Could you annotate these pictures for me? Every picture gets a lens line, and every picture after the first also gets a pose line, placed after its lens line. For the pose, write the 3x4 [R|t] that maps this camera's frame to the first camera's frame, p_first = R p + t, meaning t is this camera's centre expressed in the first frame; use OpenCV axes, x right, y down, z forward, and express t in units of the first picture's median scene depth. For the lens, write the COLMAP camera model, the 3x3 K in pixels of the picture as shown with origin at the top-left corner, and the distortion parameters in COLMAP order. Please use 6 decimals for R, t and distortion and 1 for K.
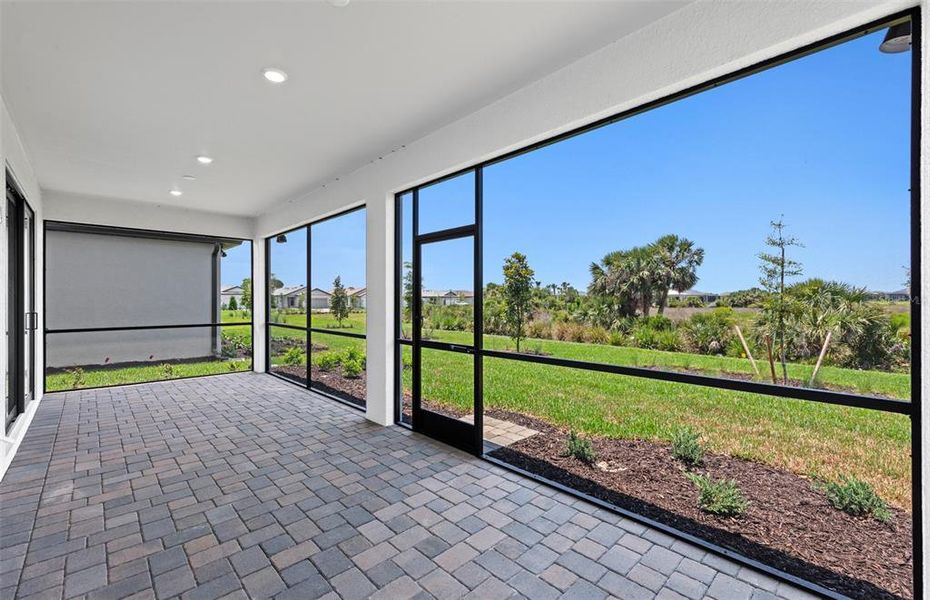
lens RADIAL K [[398.1, 0, 464.9], [0, 398.1, 298.0], [0, 0, 1]] dist [0.006159, -0.000295]
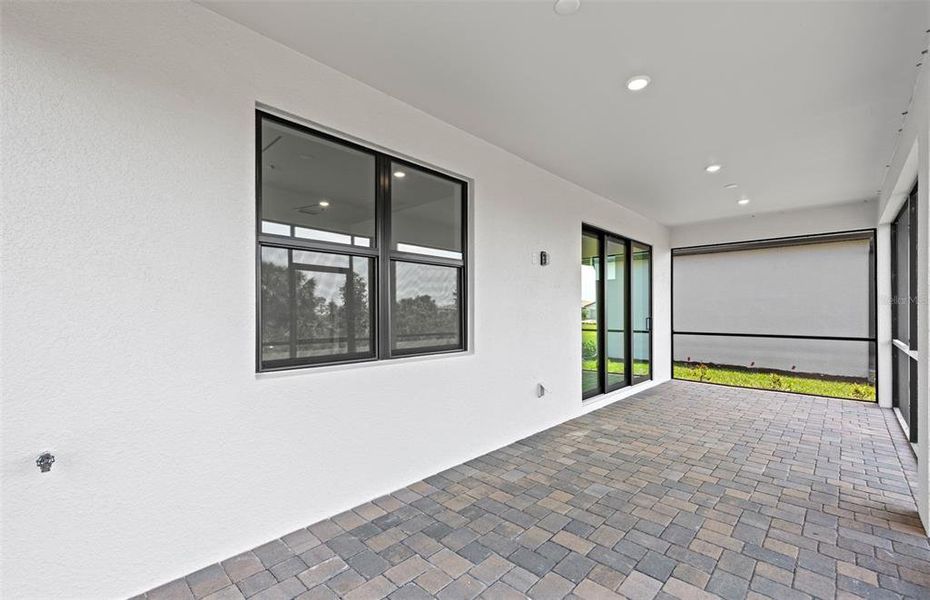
lens RADIAL K [[398.1, 0, 464.7], [0, 398.1, 308.2], [0, 0, 1]] dist [0.006159, -0.000295]
pose [[0.048248, -0.002656, -0.998832, 0.378314], [0.003702, 0.999990, -0.002481, 0.006337], [0.998829, -0.003578, 0.048257, 0.389022]]
